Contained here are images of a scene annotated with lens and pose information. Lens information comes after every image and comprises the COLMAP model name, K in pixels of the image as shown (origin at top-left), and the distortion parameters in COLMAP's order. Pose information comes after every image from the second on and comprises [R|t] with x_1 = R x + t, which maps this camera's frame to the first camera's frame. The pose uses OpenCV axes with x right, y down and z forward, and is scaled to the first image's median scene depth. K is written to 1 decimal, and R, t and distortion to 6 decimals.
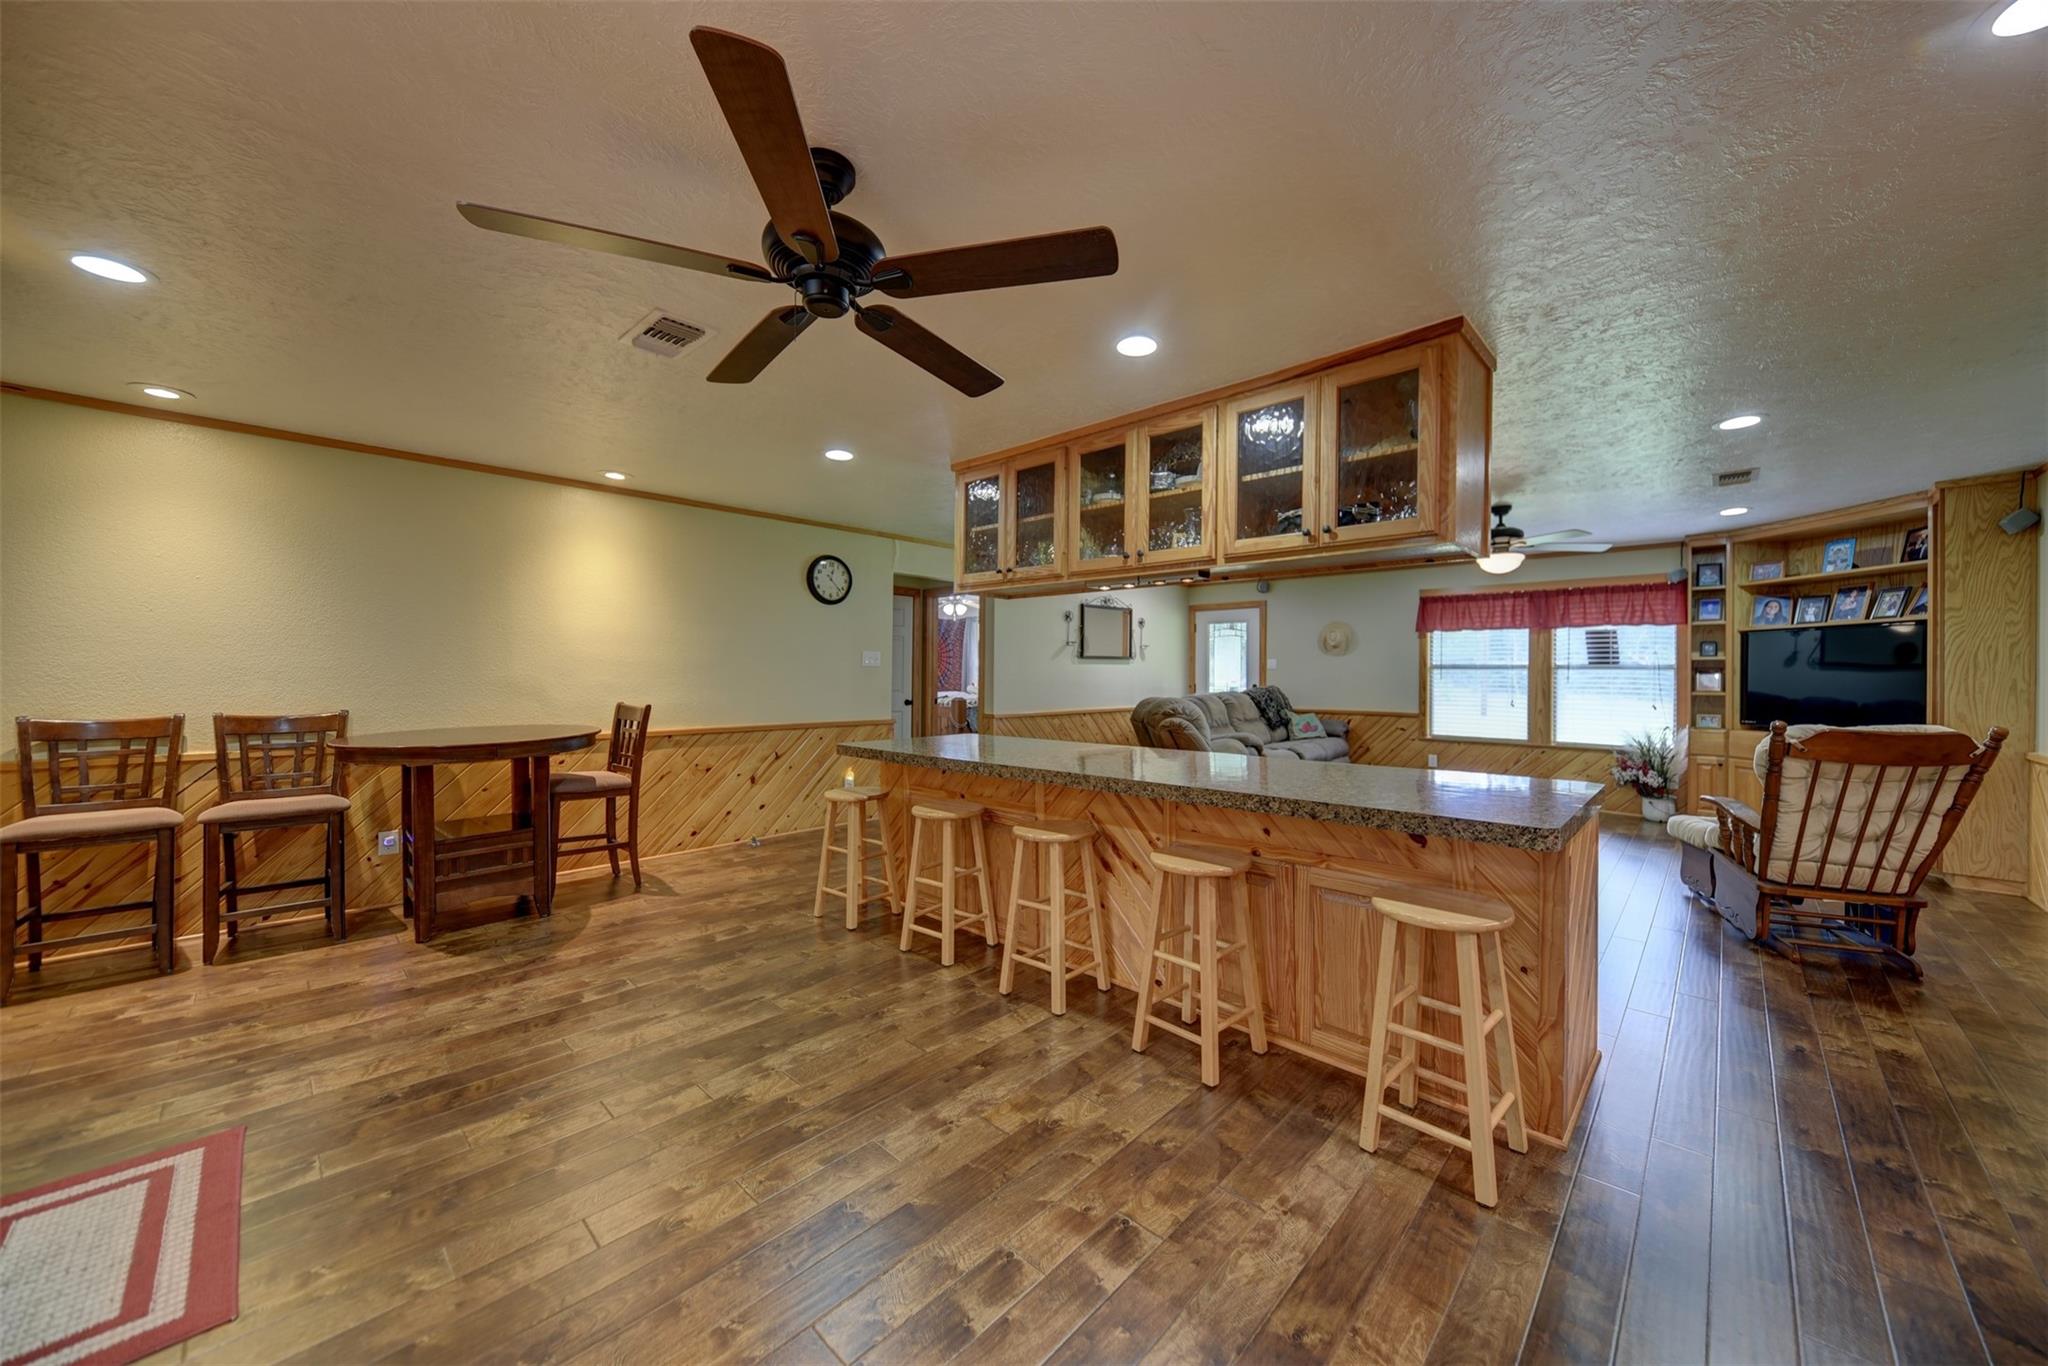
lens RADIAL K [[728.2, 0, 1040.9], [0, 728.2, 674.0], [0, 0, 1]] dist [0.010971, 0.000194]
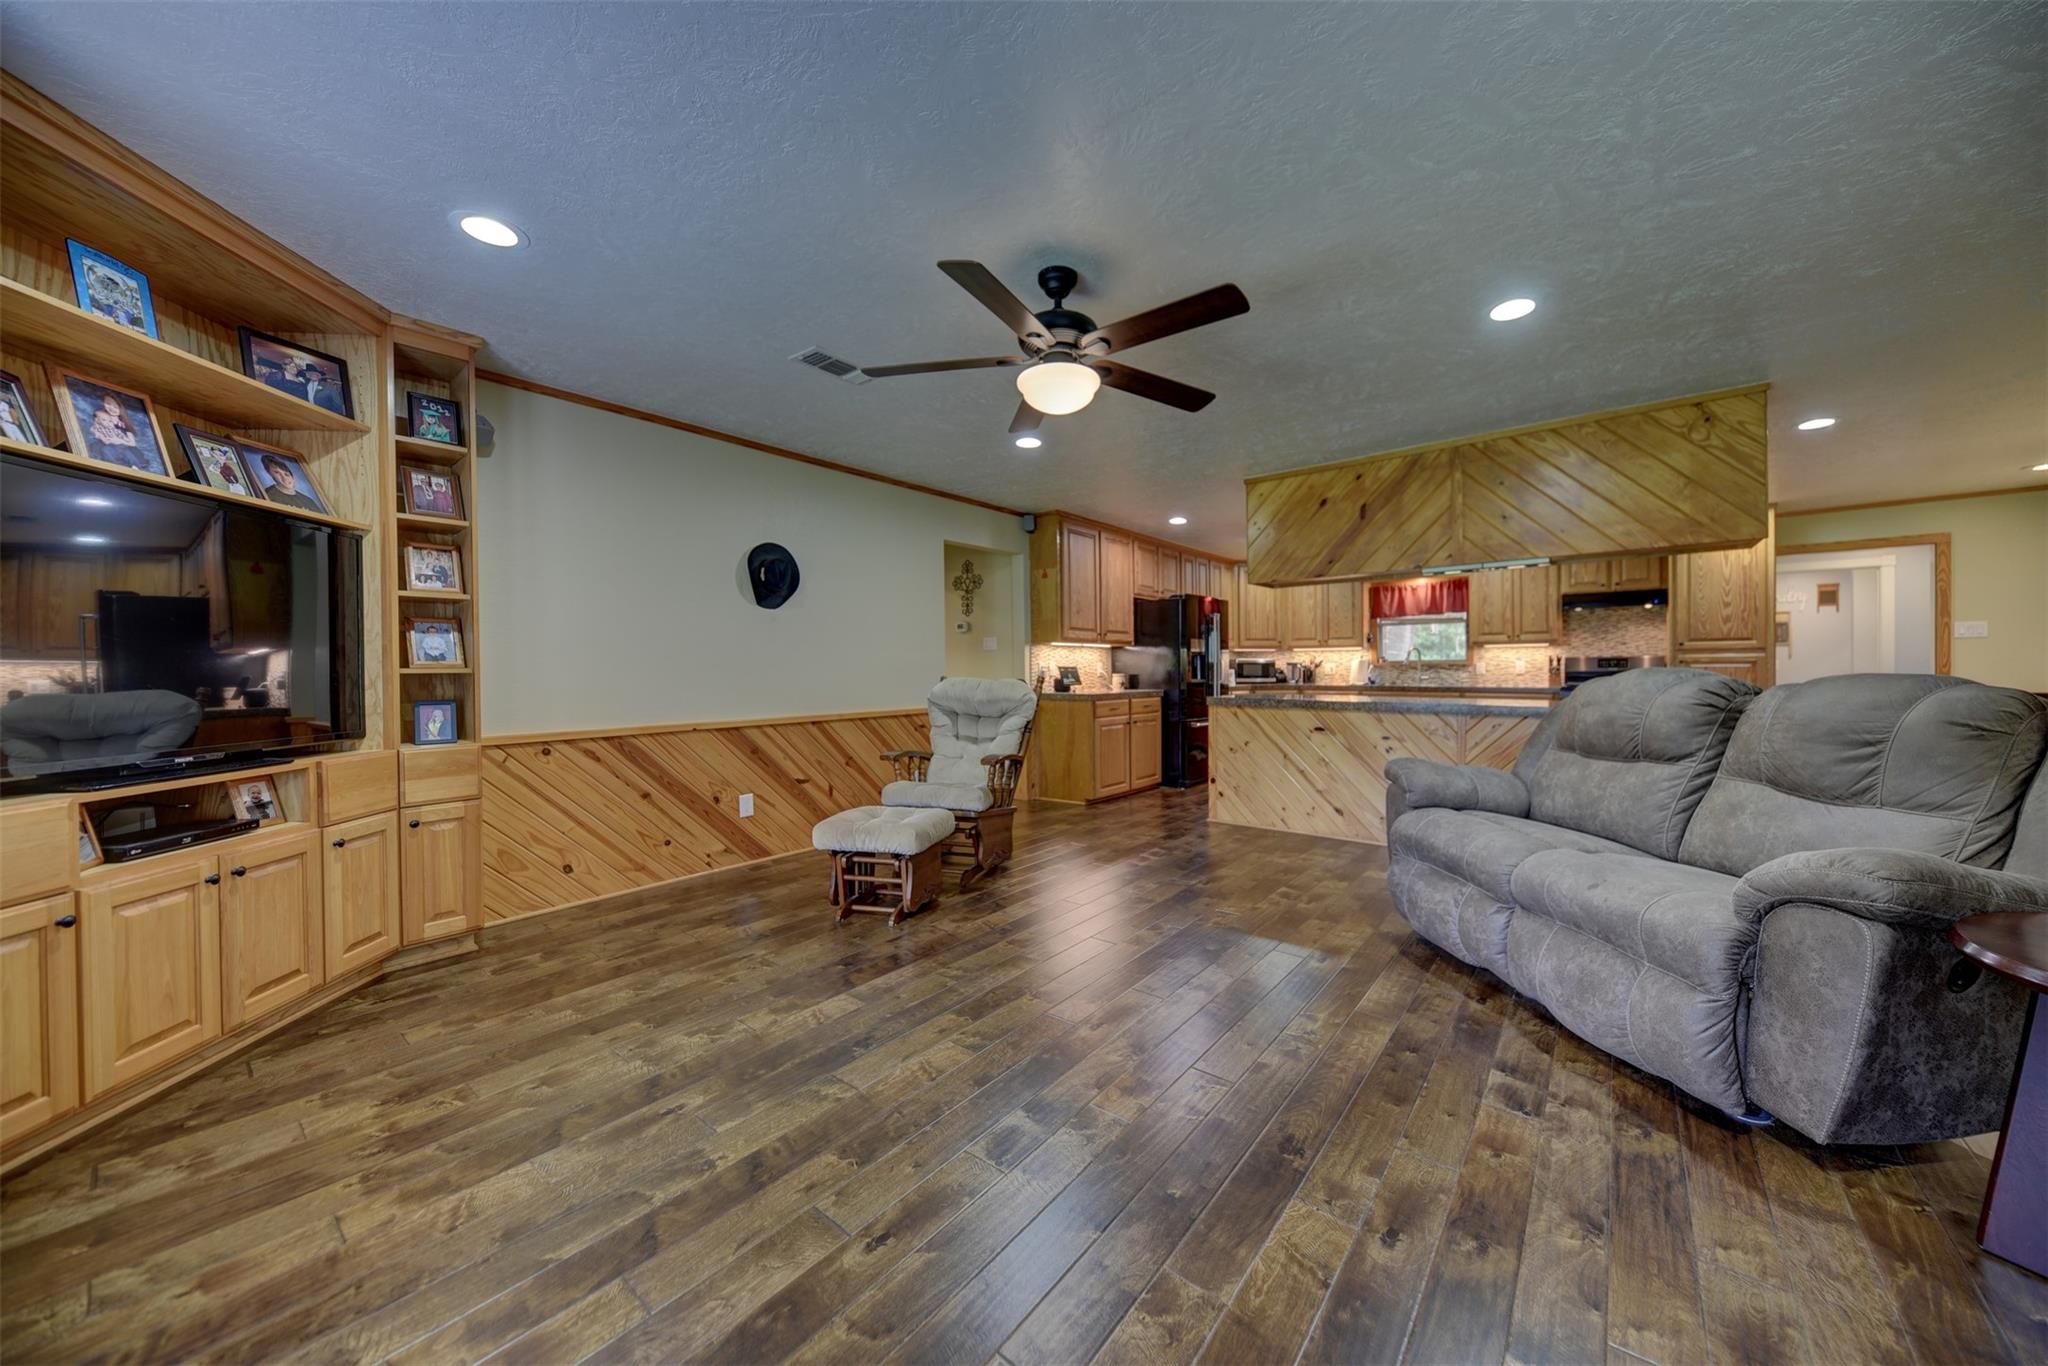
lens RADIAL K [[711.9, 0, 1042.5], [0, 711.9, 667.4], [0, 0, 1]] dist [0.007230, -0.000482]
pose [[-0.996163, 0.000797, -0.087512, 0.531058], [0.001186, 0.999990, -0.004392, 0.024306], [0.087508, -0.004479, -0.996154, 1.156919]]
